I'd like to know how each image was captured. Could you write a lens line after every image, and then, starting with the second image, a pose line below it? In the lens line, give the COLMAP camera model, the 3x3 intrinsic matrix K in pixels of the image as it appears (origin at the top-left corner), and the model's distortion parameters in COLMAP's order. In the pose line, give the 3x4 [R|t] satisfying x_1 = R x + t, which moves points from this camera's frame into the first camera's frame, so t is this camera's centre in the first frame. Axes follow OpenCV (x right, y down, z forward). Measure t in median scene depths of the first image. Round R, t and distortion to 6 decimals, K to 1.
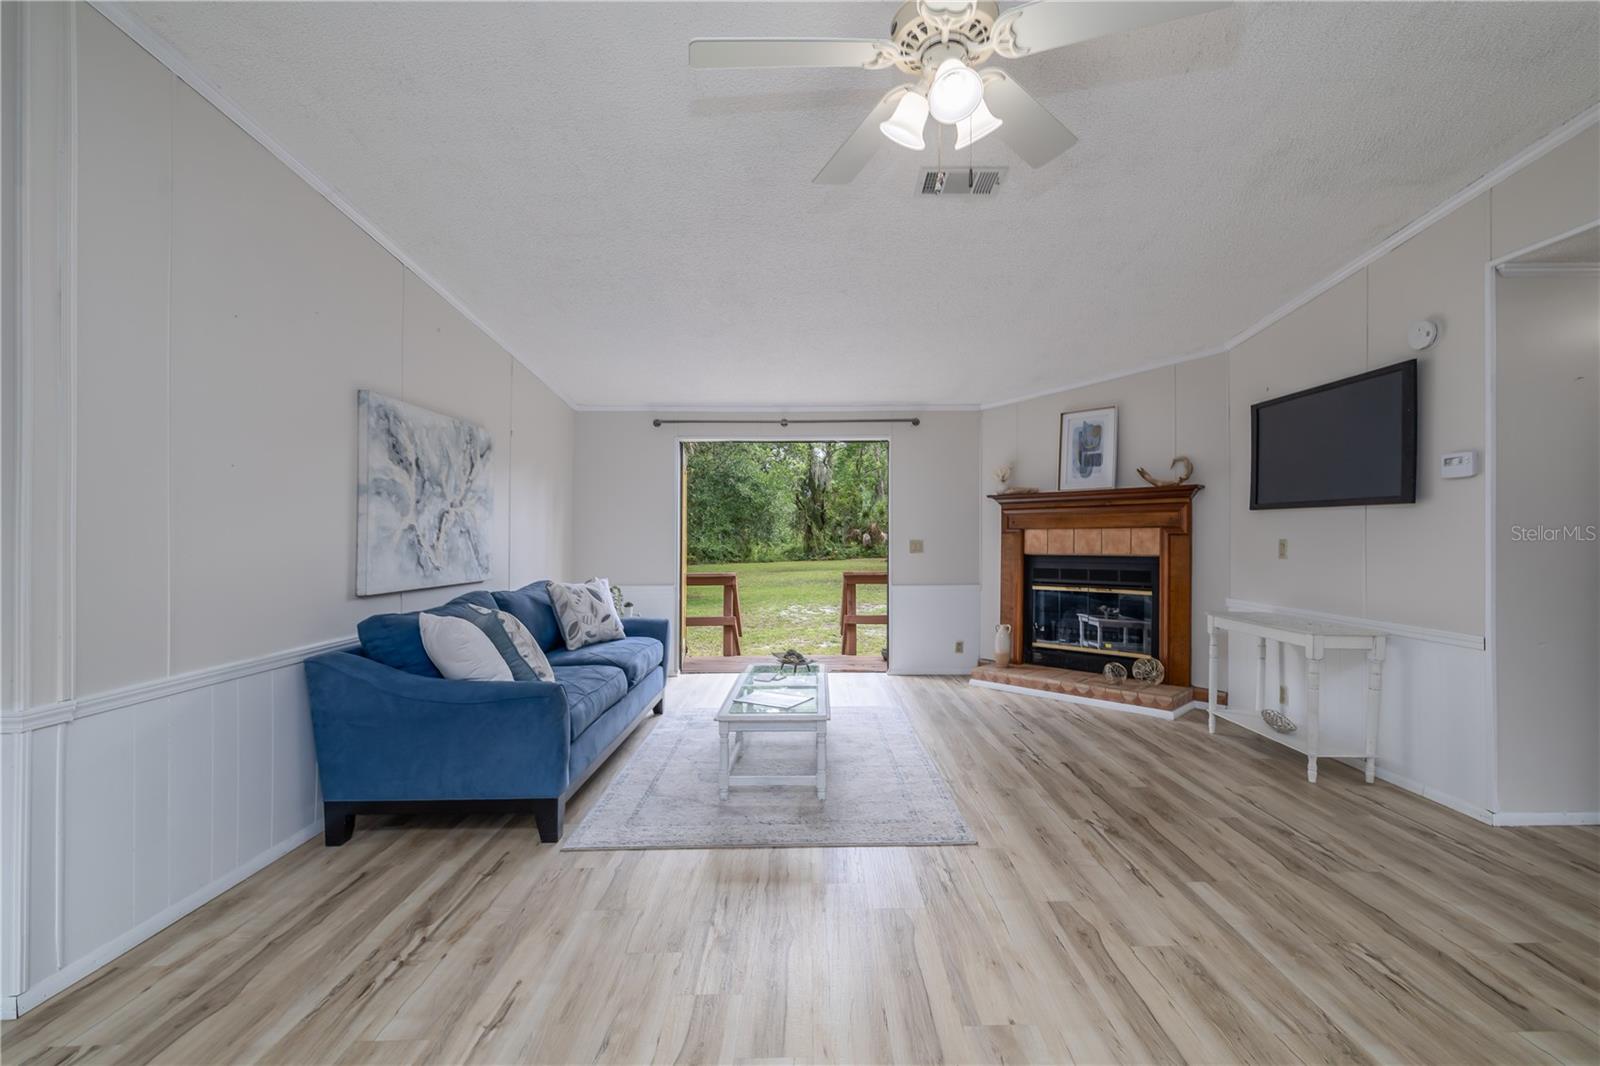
lens RADIAL K [[672.9, 0, 792.7], [0, 672.9, 525.6], [0, 0, 1]] dist [0.001696, 0.000960]
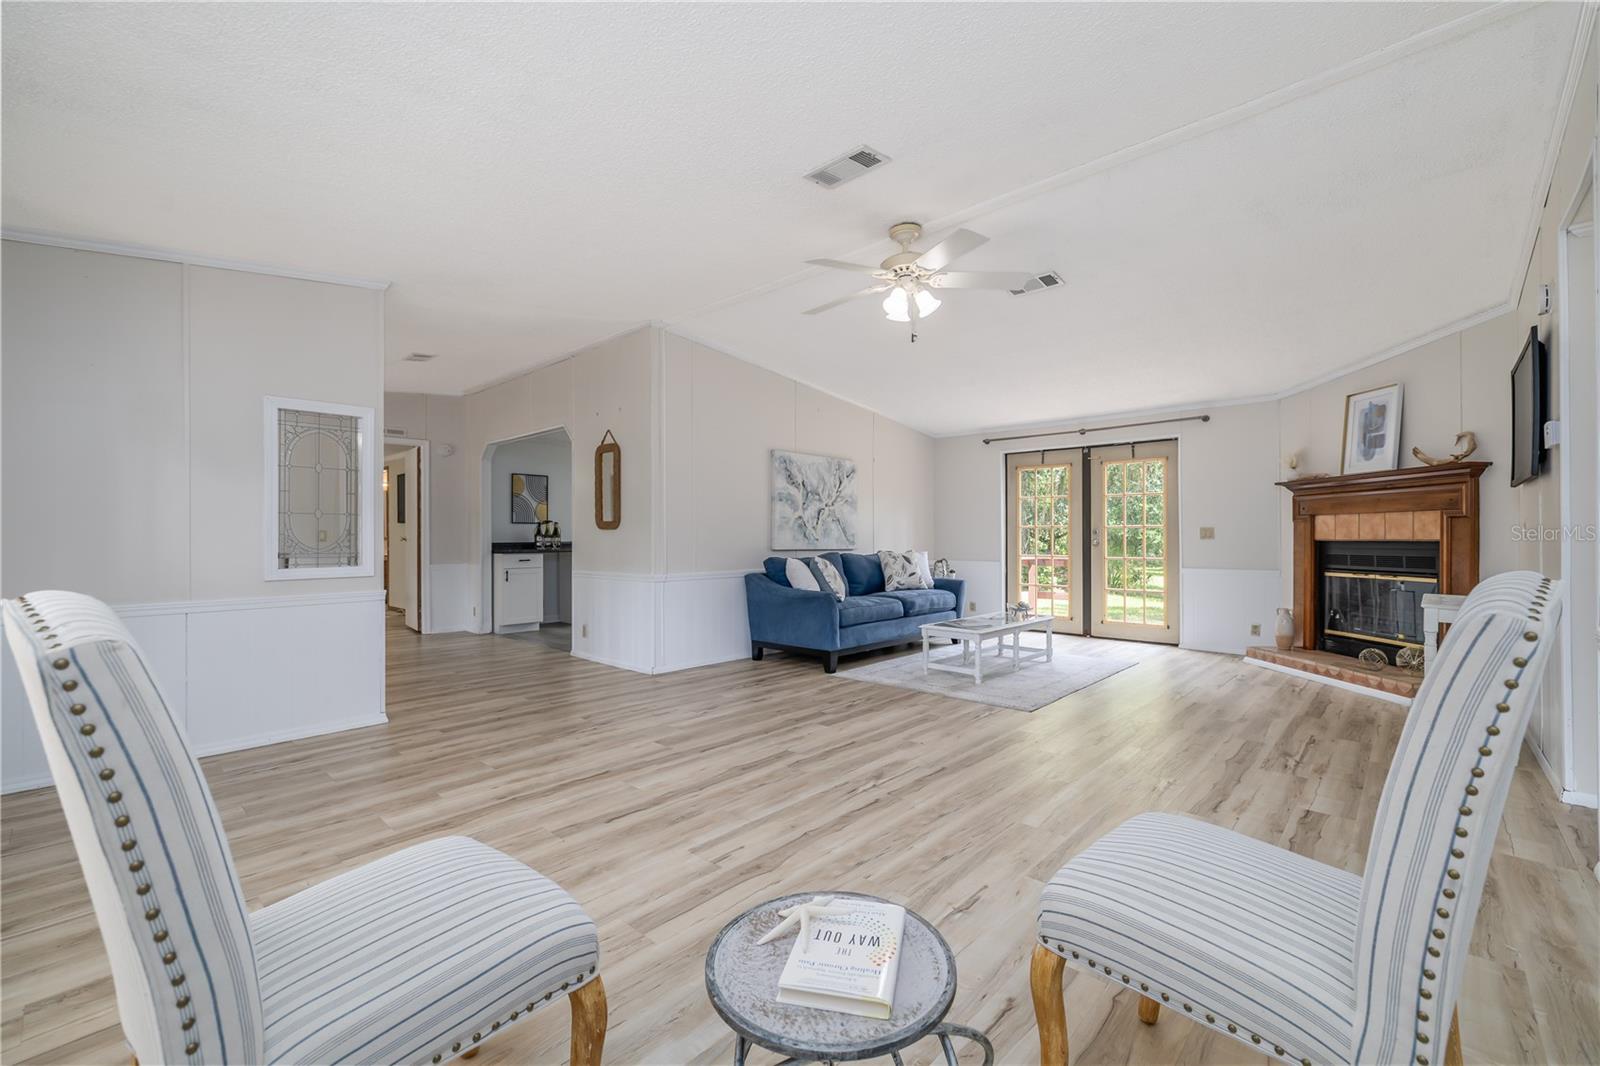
lens RADIAL K [[666.8, 0, 807.3], [0, 666.8, 540.1], [0, 0, 1]] dist [-0.000431, -0.000067]
pose [[0.728086, 0.008172, -0.685438, 0.548436], [0.003544, 0.999871, 0.015685, 0.027953], [0.685477, -0.013849, 0.727962, -0.273461]]
